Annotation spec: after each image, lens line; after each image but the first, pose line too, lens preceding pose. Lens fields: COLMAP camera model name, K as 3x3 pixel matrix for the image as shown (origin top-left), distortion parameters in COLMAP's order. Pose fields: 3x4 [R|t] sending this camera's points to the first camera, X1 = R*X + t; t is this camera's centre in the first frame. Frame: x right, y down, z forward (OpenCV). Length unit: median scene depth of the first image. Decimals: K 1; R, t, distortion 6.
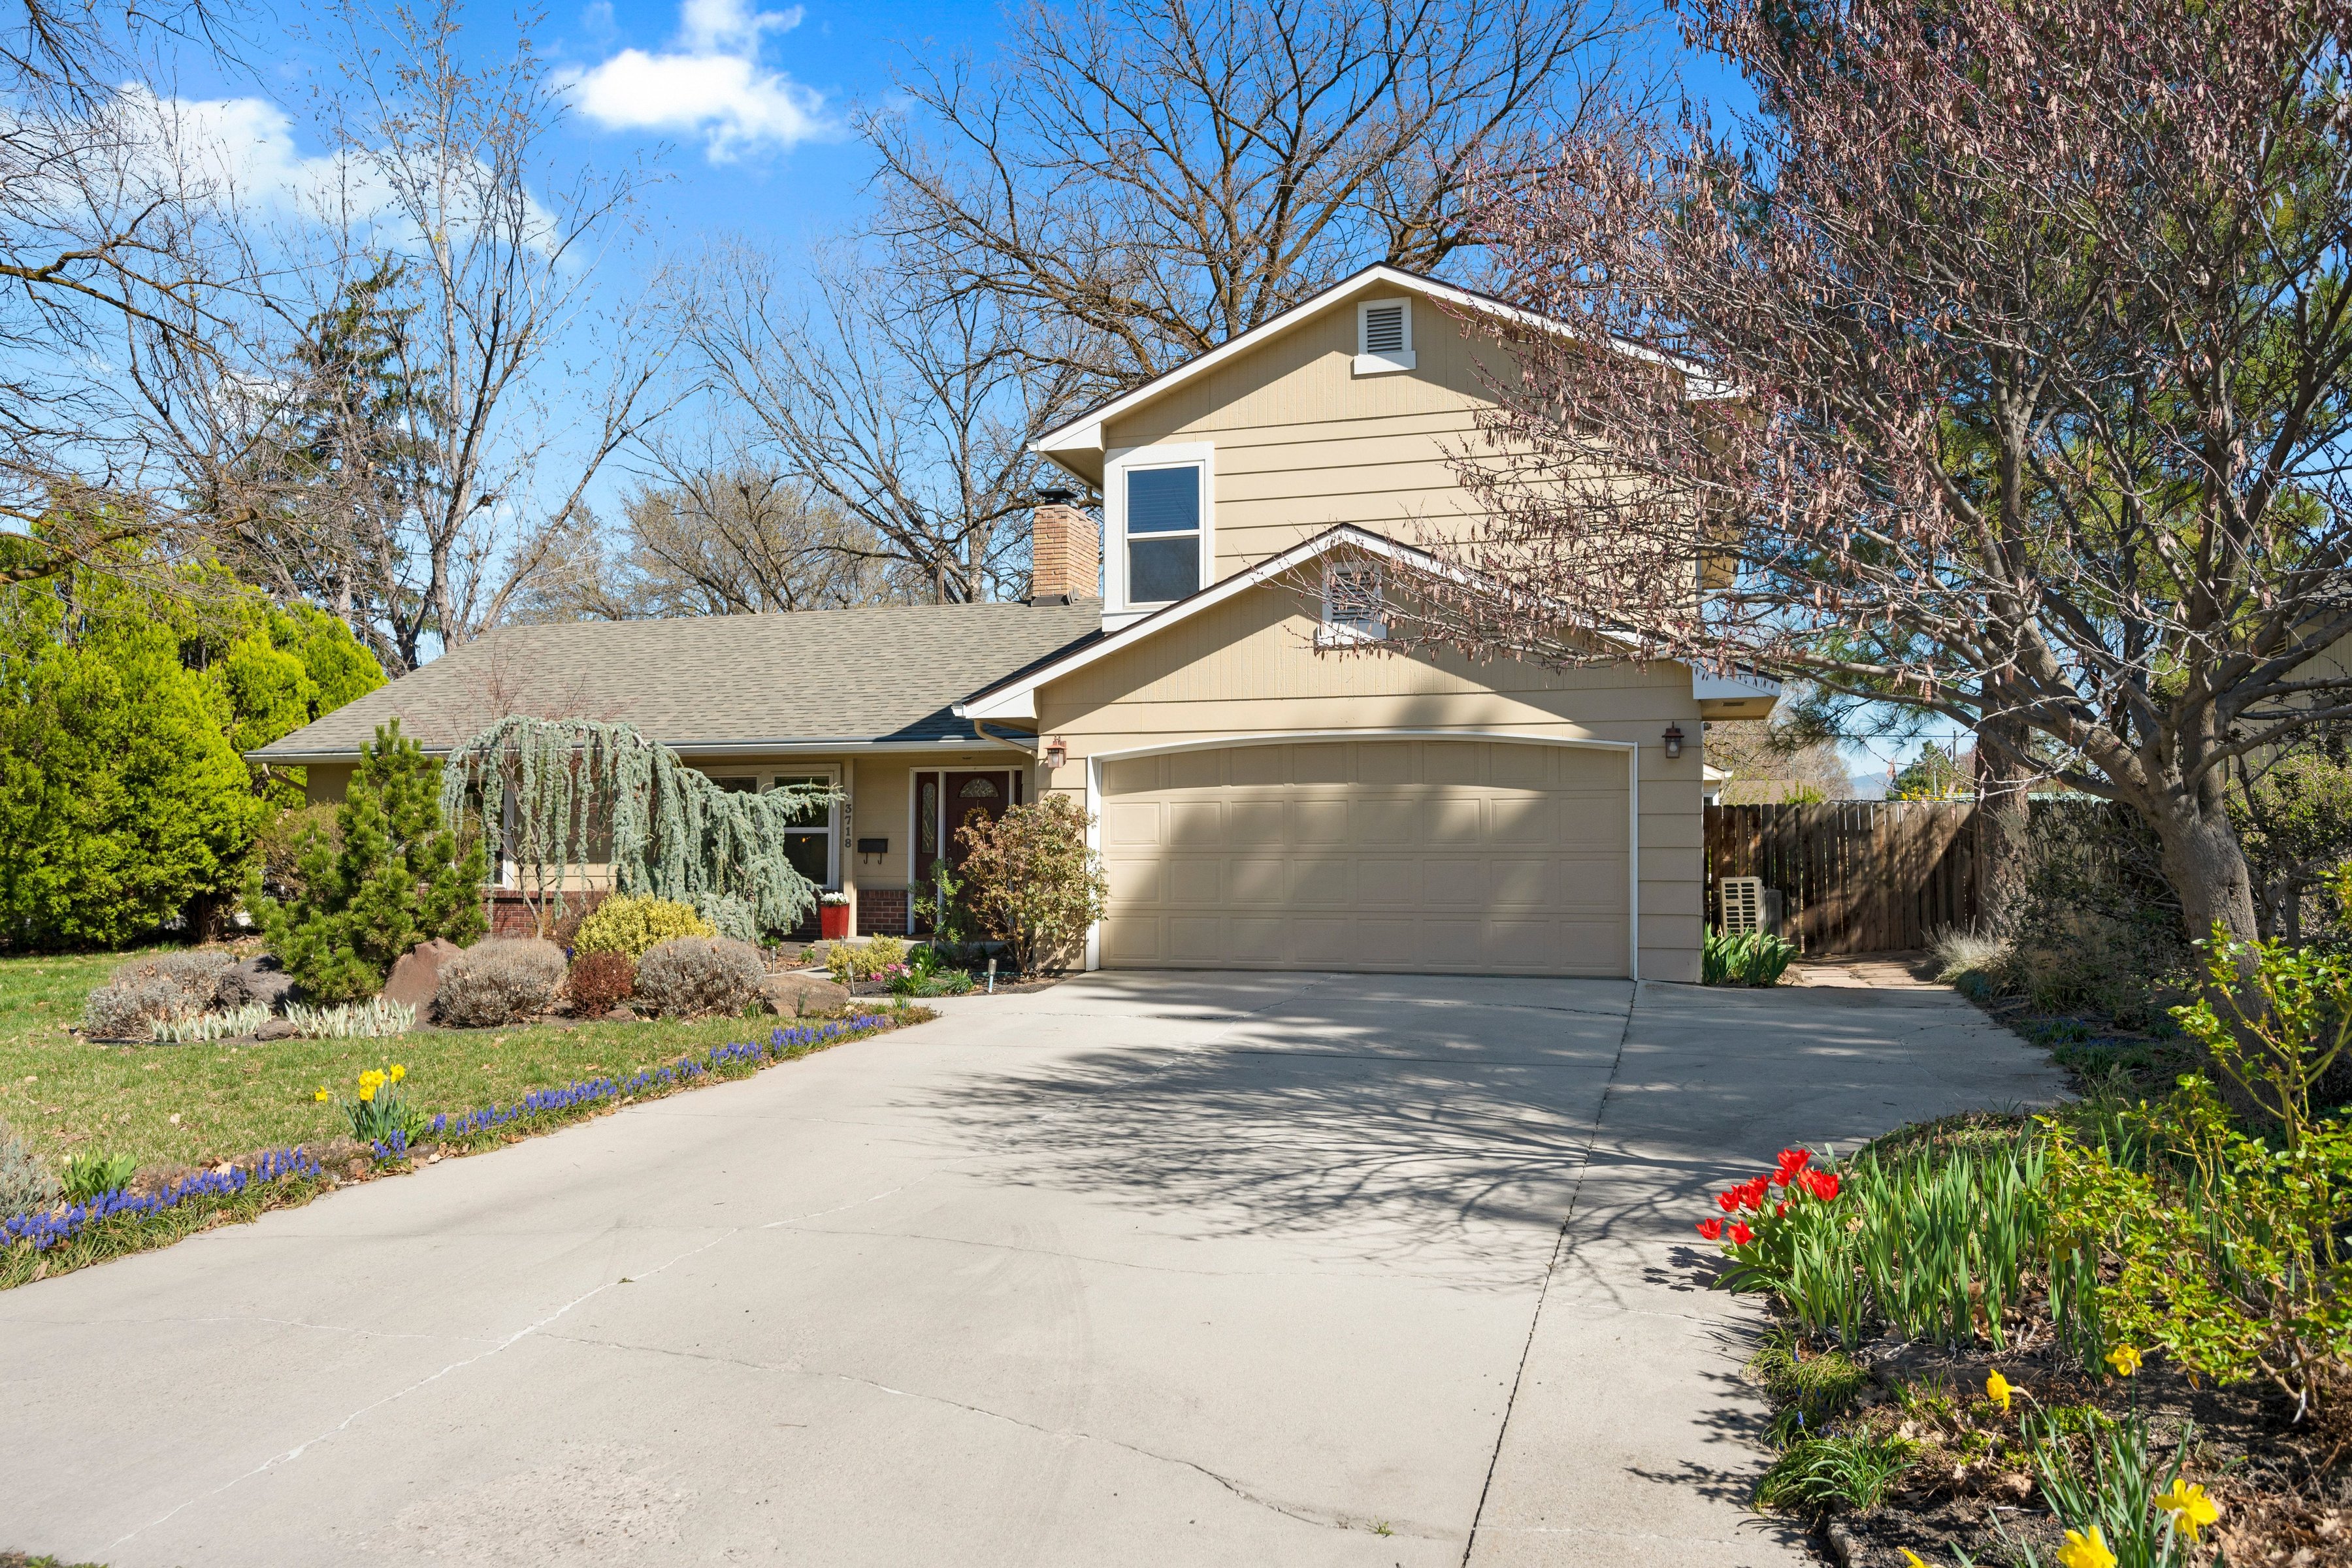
lens RADIAL K [[1654.2, 0, 1173.9], [0, 1654.2, 793.0], [0, 0, 1]] dist [0.007523, 0.002017]
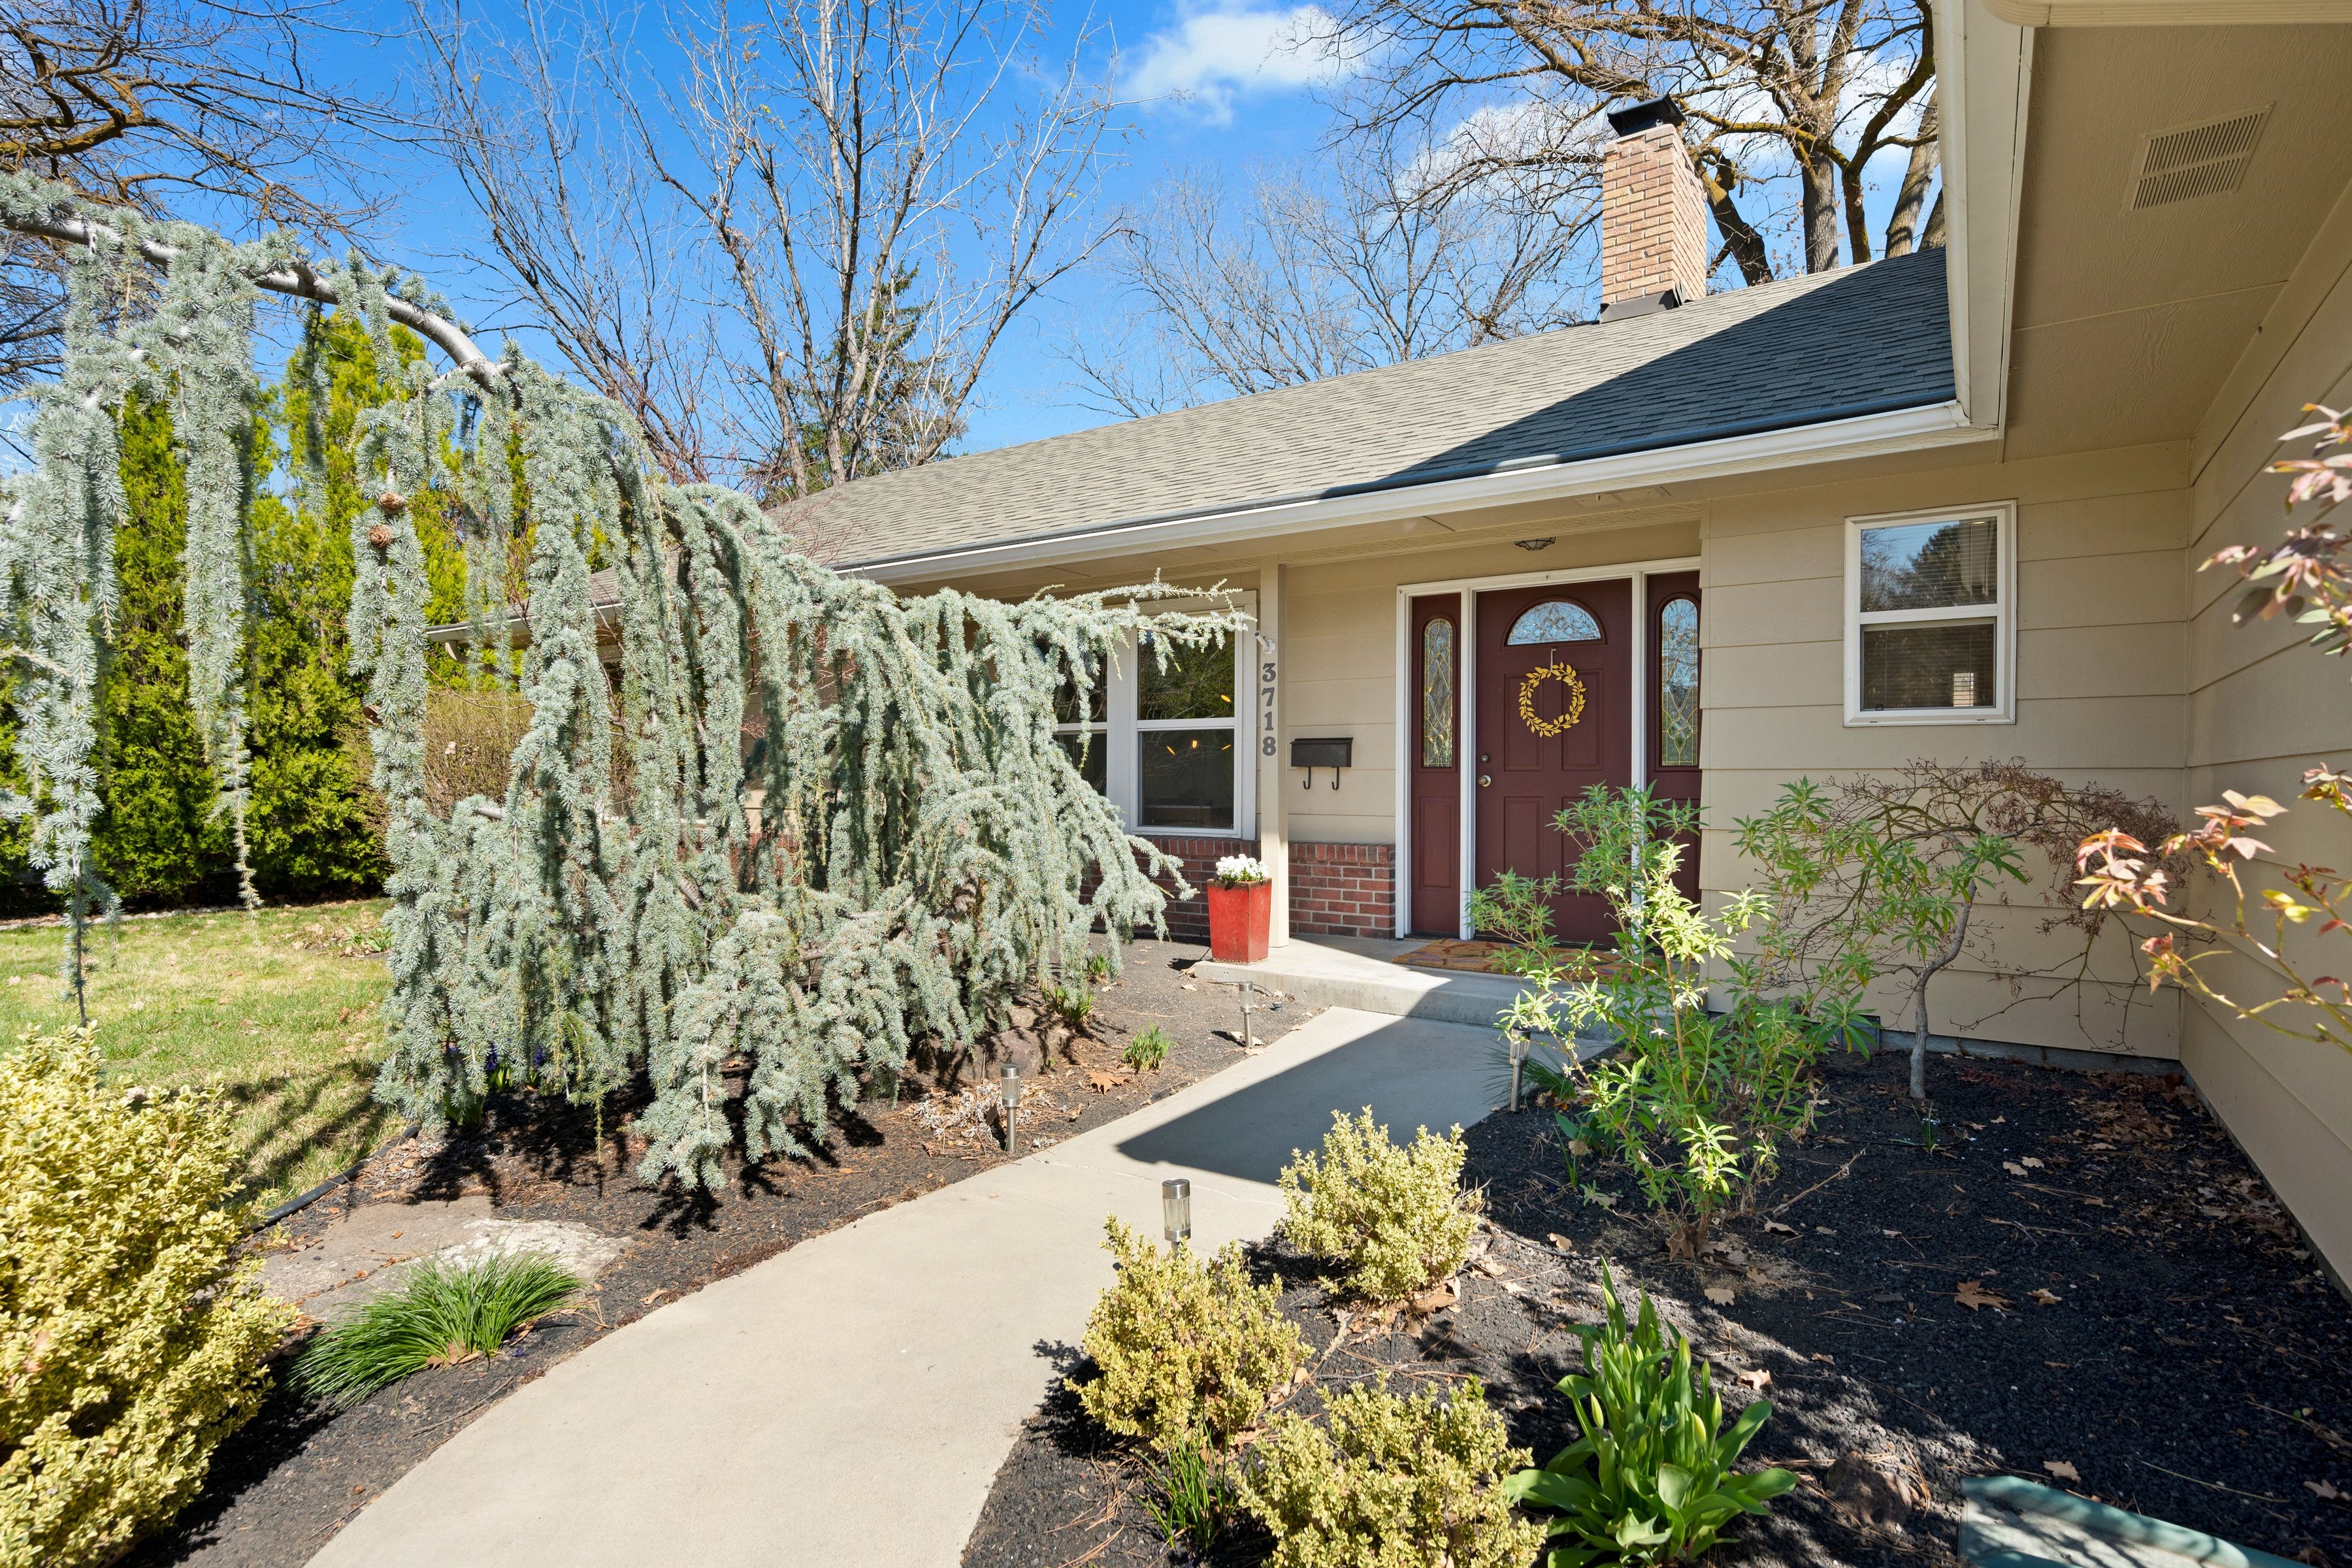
lens RADIAL K [[1153.2, 0, 1179.3], [0, 1153.2, 796.6], [0, 0, 1]] dist [-0.002864, 0.003018]
pose [[0.955266, 0.001733, -0.295742, -0.137412], [0.015956, 0.998225, 0.057386, 0.027983], [0.295316, -0.059538, 0.953543, 0.750254]]
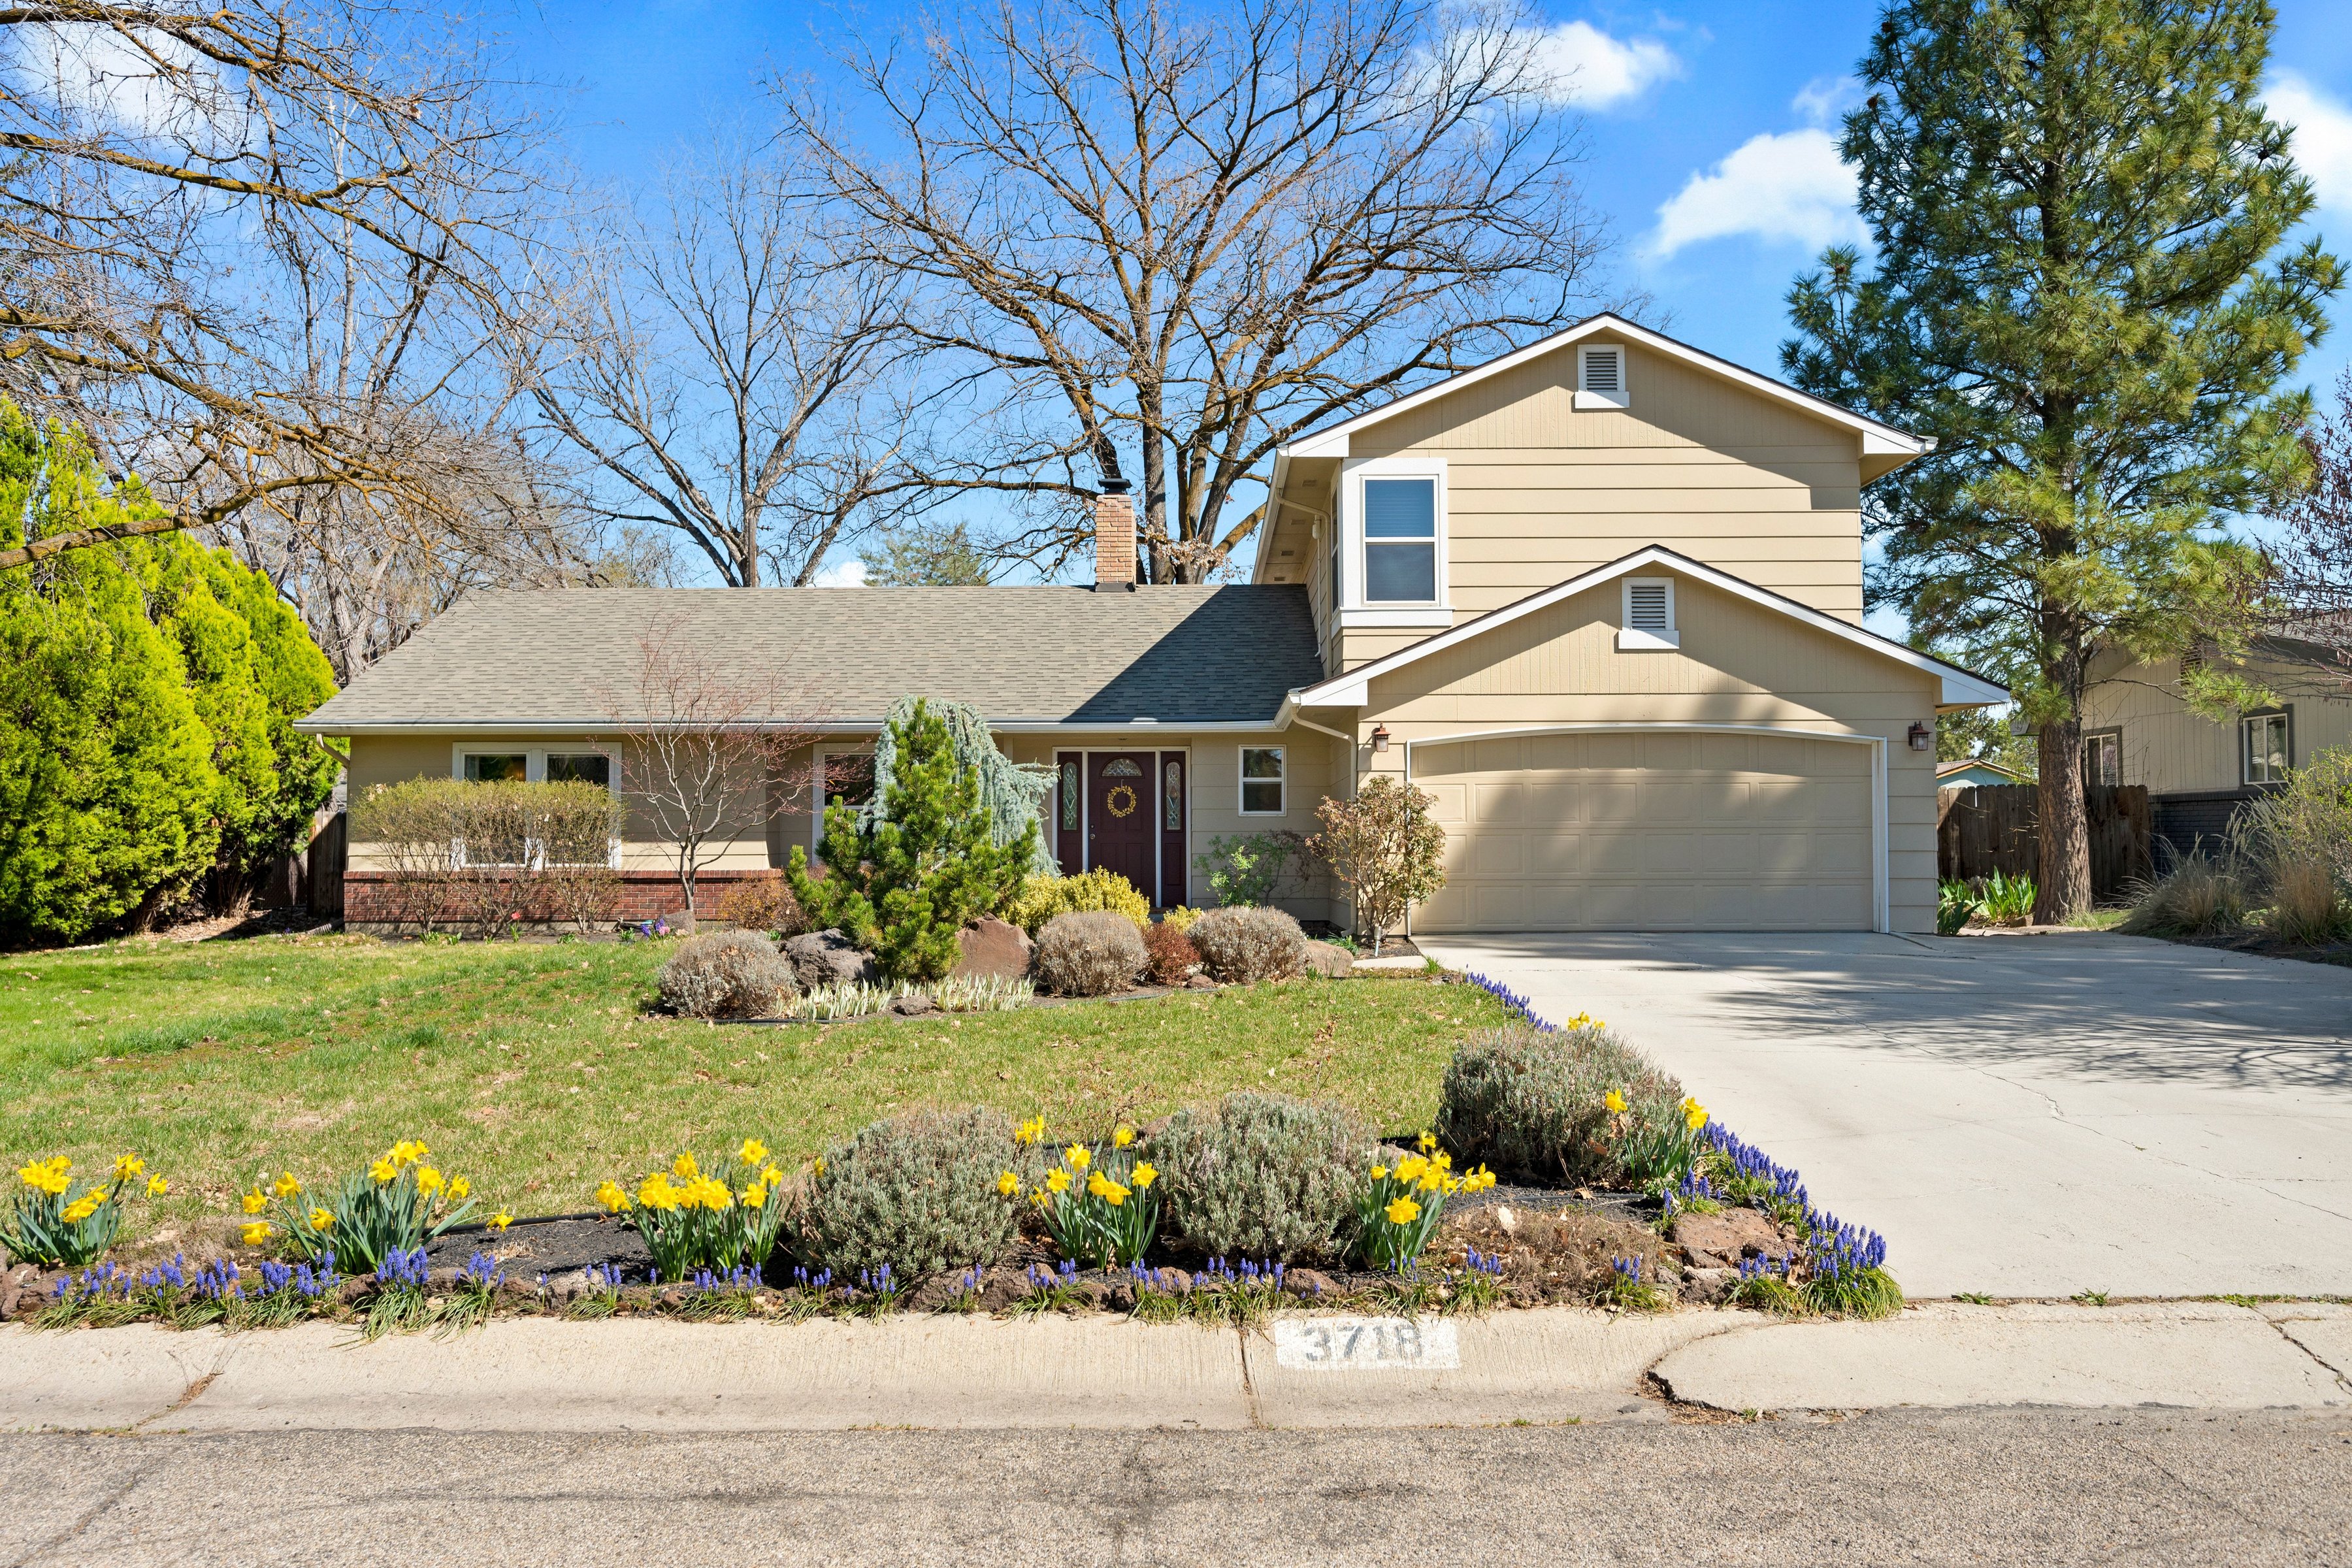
lens RADIAL K [[1654.2, 0, 1184.3], [0, 1654.2, 786.3], [0, 0, 1]] dist [0.007523, 0.002017]
pose [[0.956928, 0.004332, 0.290294, -0.431123], [-0.007455, 0.999926, 0.009653, -0.001617], [-0.290230, -0.011401, 0.956889, -0.012819]]
